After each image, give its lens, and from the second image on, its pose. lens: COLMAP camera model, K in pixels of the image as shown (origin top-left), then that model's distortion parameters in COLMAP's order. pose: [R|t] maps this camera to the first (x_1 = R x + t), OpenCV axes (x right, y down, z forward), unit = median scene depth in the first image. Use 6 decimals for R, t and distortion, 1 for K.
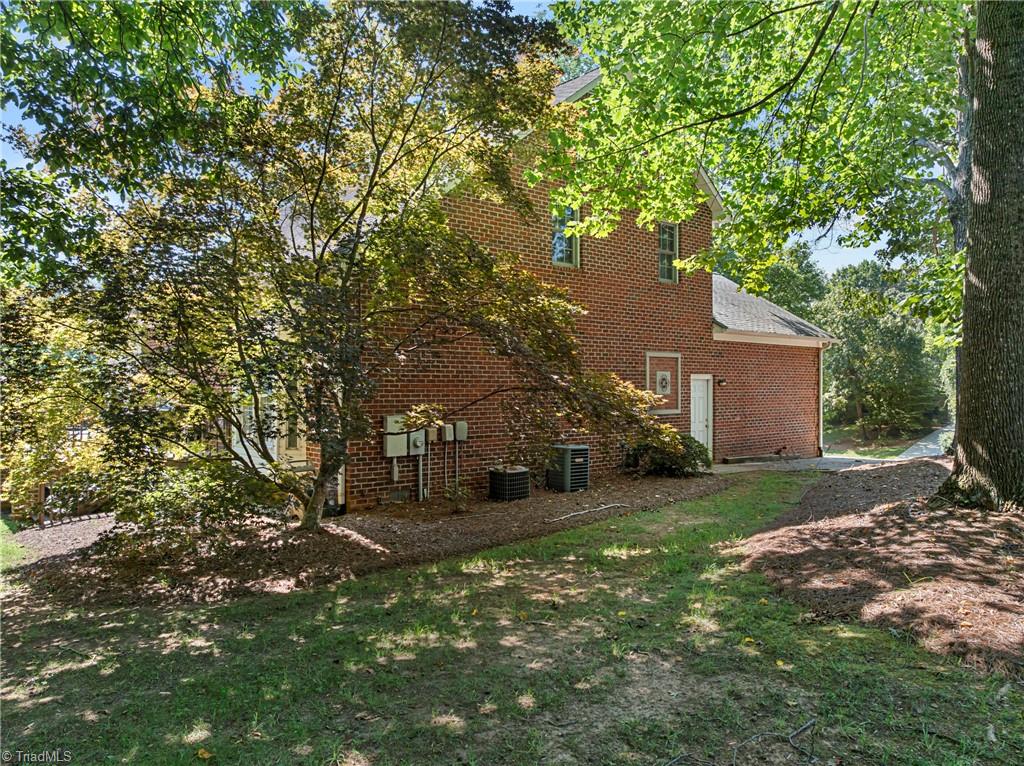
lens RADIAL K [[712.6, 0, 512.0], [0, 712.6, 383.0], [0, 0, 1]] dist [-0.052283, 0.027262]
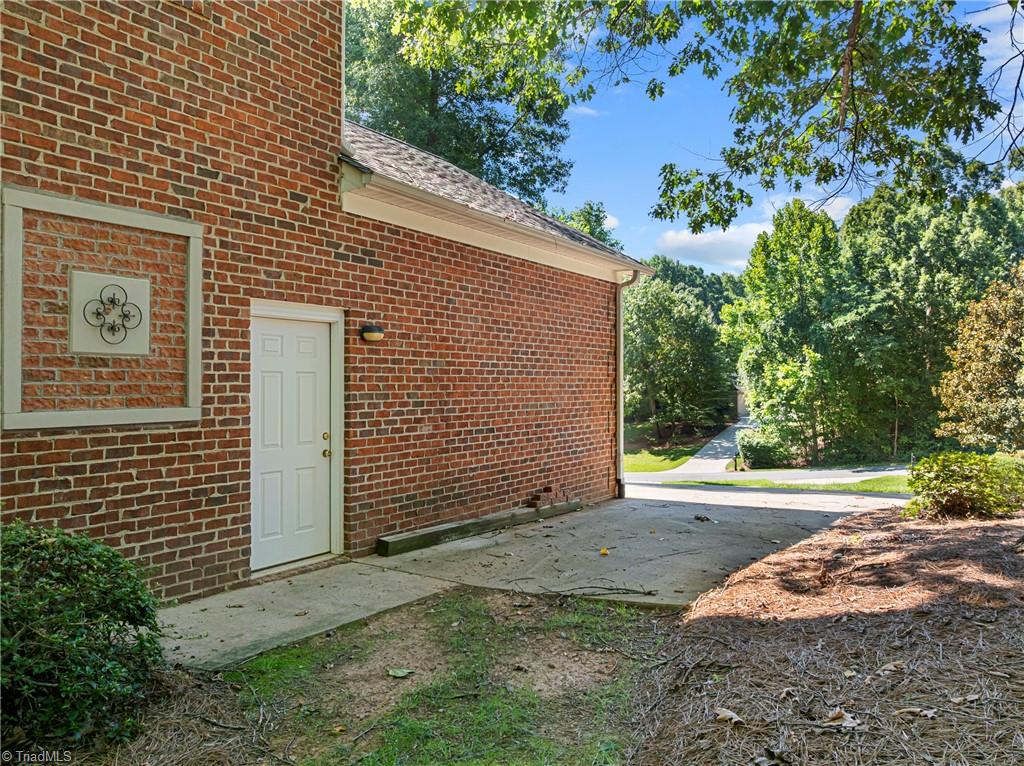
lens RADIAL K [[712.6, 0, 512.0], [0, 712.6, 383.0], [0, 0, 1]] dist [-0.052283, 0.027262]
pose [[0.963516, -0.002735, 0.267638, 0.266626], [0.002517, 0.999996, 0.001158, 0.024967], [-0.267641, -0.000442, 0.963519, 0.625204]]
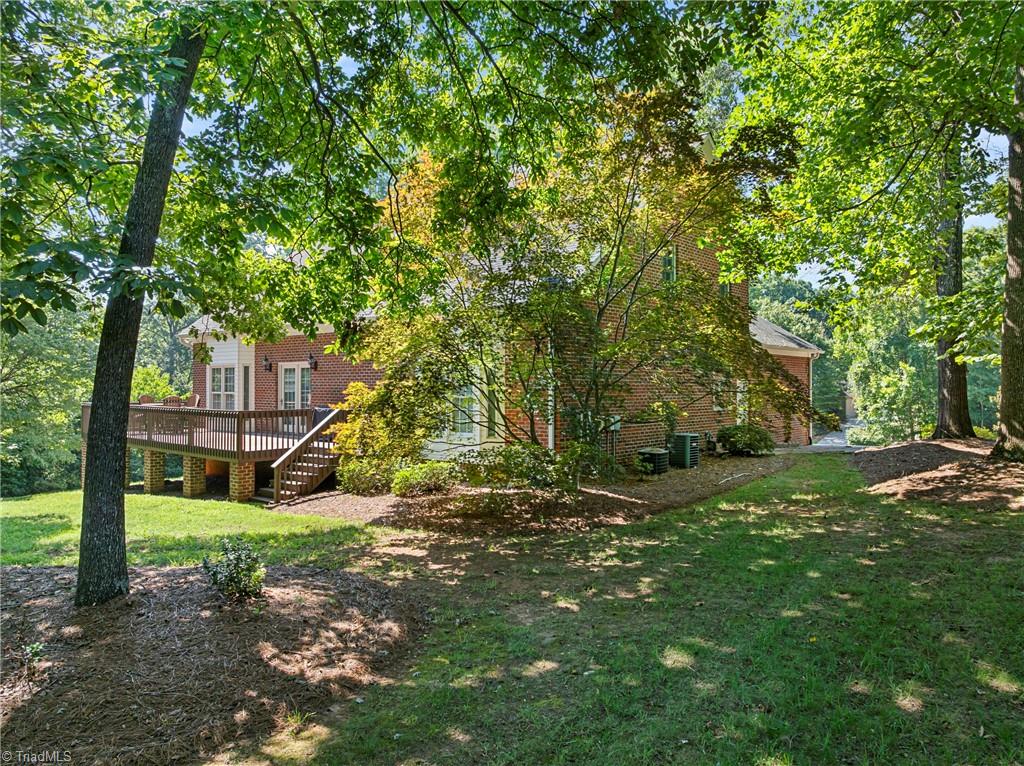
lens RADIAL K [[712.6, 0, 512.0], [0, 712.6, 383.0], [0, 0, 1]] dist [-0.052283, 0.027262]
pose [[0.990454, -0.000035, 0.137846, -0.274547], [0.000270, 0.999999, -0.001691, -0.002918], [-0.137846, 0.001712, 0.990452, -0.175928]]
